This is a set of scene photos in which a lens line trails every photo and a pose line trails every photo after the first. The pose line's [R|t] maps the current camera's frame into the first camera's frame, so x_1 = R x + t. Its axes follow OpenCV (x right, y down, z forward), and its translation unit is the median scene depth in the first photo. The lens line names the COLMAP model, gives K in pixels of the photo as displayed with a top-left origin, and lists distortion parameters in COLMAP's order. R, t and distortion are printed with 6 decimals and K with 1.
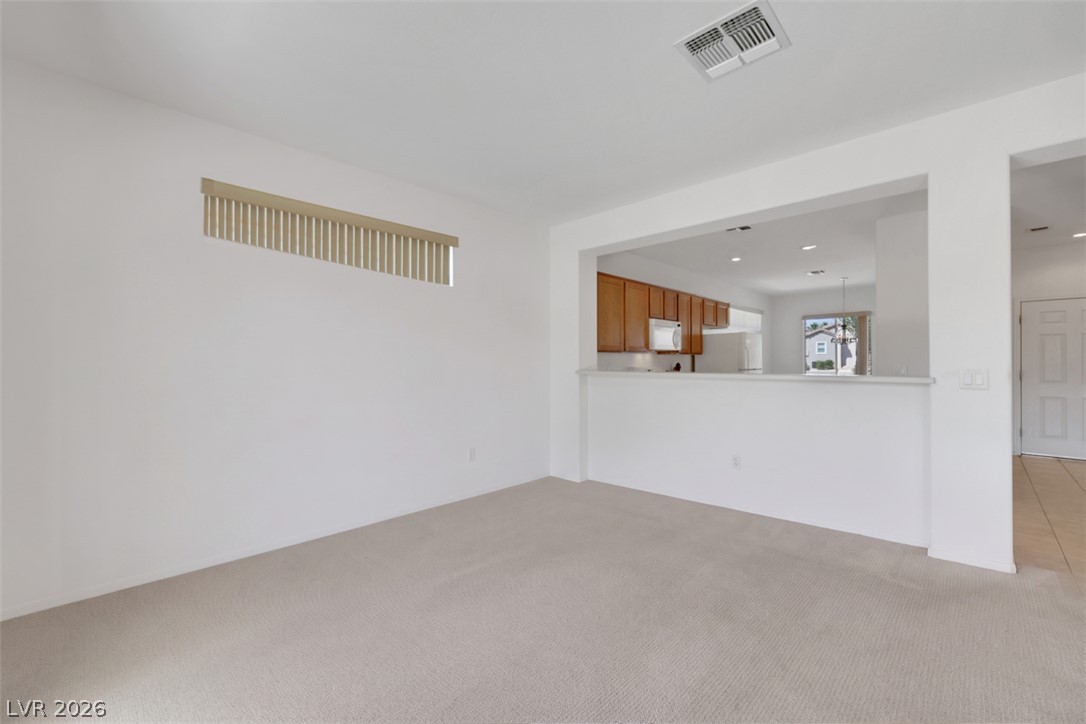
lens RADIAL K [[444.8, 0, 543.0], [0, 444.8, 362.0], [0, 0, 1]] dist [-0.001350, -0.000044]
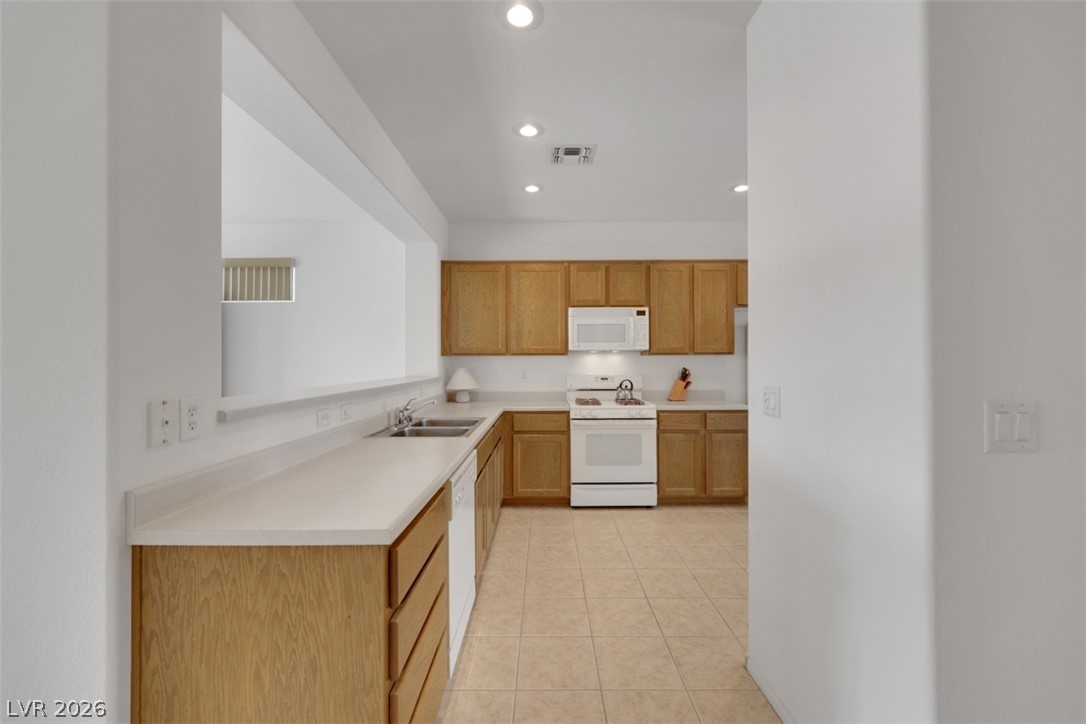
lens RADIAL K [[444.8, 0, 543.0], [0, 444.8, 362.0], [0, 0, 1]] dist [-0.001350, -0.000044]
pose [[0.681866, -0.005041, -0.731460, 0.776783], [-0.001668, 0.999963, -0.008446, -0.001931], [0.731475, 0.006979, 0.681832, 0.489099]]
